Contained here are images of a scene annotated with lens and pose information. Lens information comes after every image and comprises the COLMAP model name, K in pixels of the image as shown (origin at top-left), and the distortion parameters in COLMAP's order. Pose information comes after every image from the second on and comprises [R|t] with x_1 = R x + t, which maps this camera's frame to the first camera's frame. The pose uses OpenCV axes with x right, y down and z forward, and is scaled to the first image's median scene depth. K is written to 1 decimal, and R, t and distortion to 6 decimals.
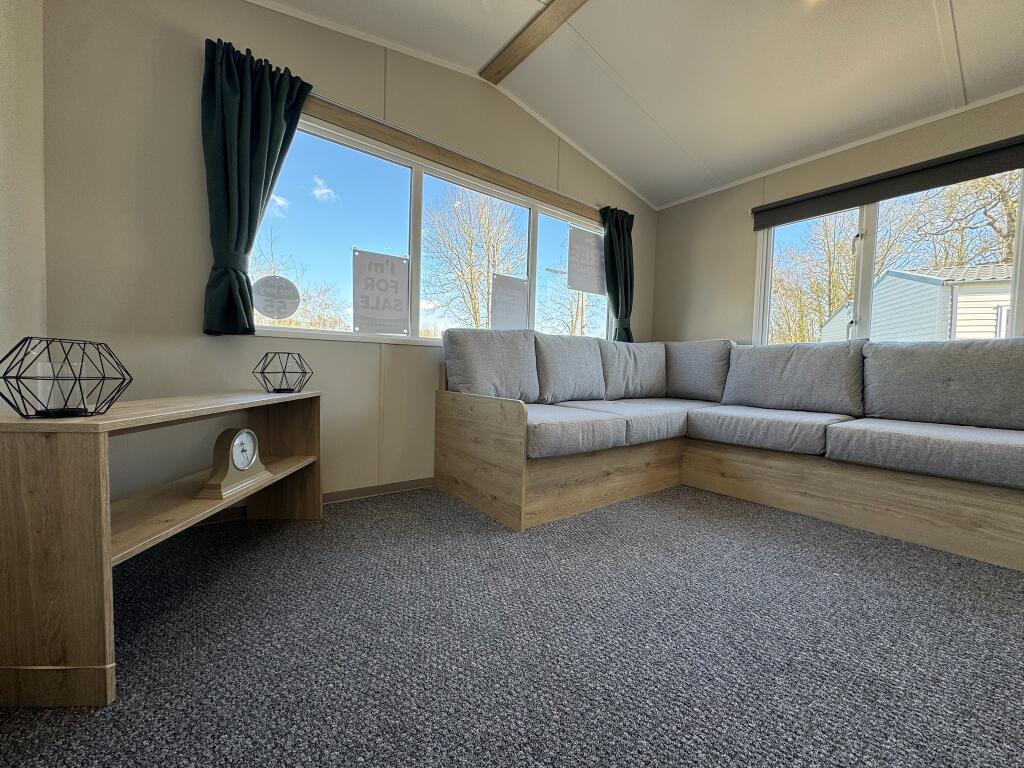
lens RADIAL K [[407.4, 0, 512.7], [0, 407.4, 384.8], [0, 0, 1]] dist [0.000289, 0.000363]
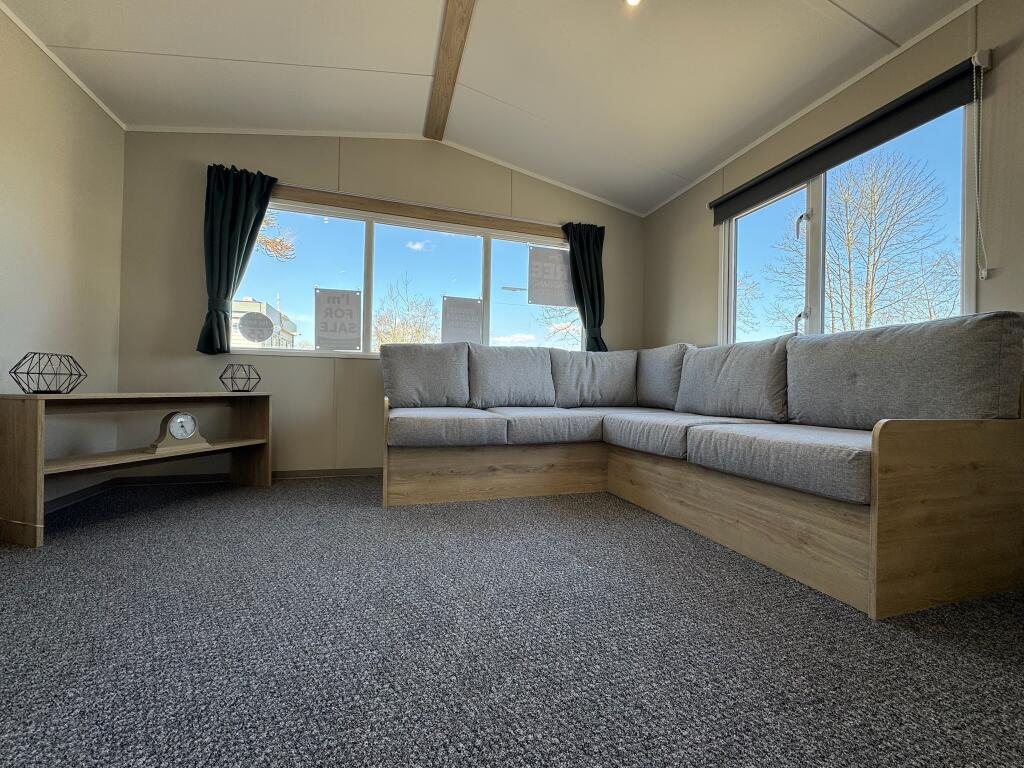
lens RADIAL K [[407.4, 0, 511.9], [0, 407.4, 385.7], [0, 0, 1]] dist [0.000289, 0.000363]
pose [[0.938654, -0.012821, -0.344622, 0.631586], [-0.005873, 0.998570, -0.053146, 0.050477], [0.344810, 0.051909, 0.937236, -0.012888]]
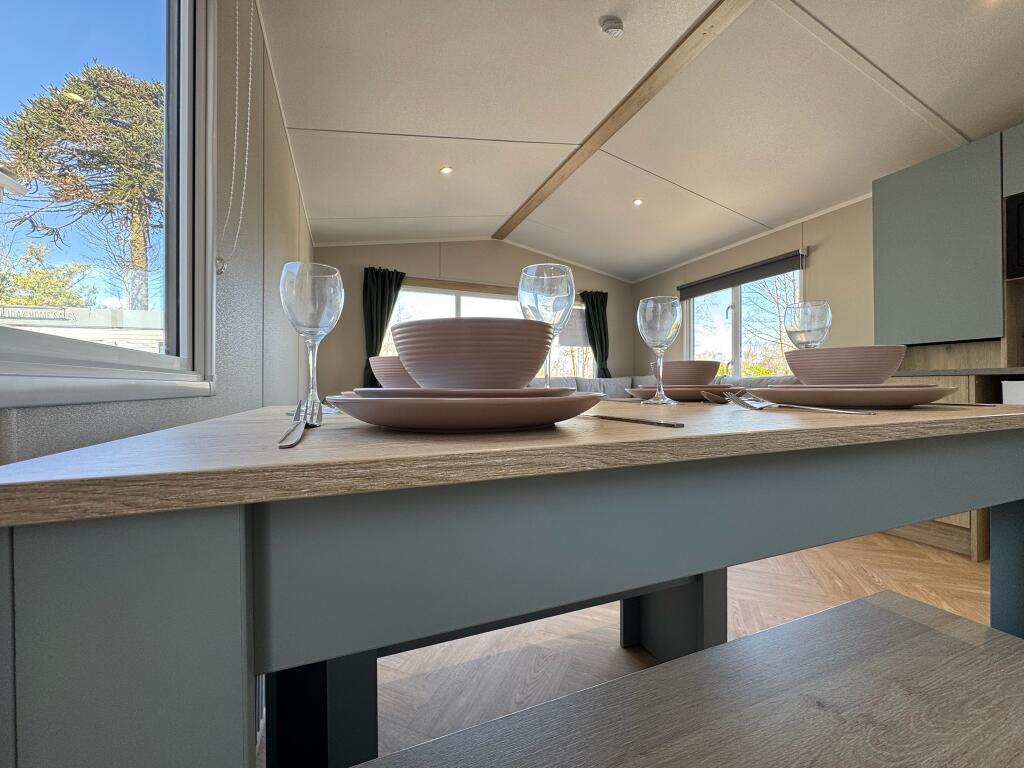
lens RADIAL K [[407.4, 0, 512.9], [0, 407.4, 385.4], [0, 0, 1]] dist [0.000289, 0.000363]
pose [[0.961804, -0.029936, -0.272096, 0.533886], [0.016320, 0.998505, -0.052168, -0.006256], [0.273250, 0.045735, 0.960855, -0.765602]]
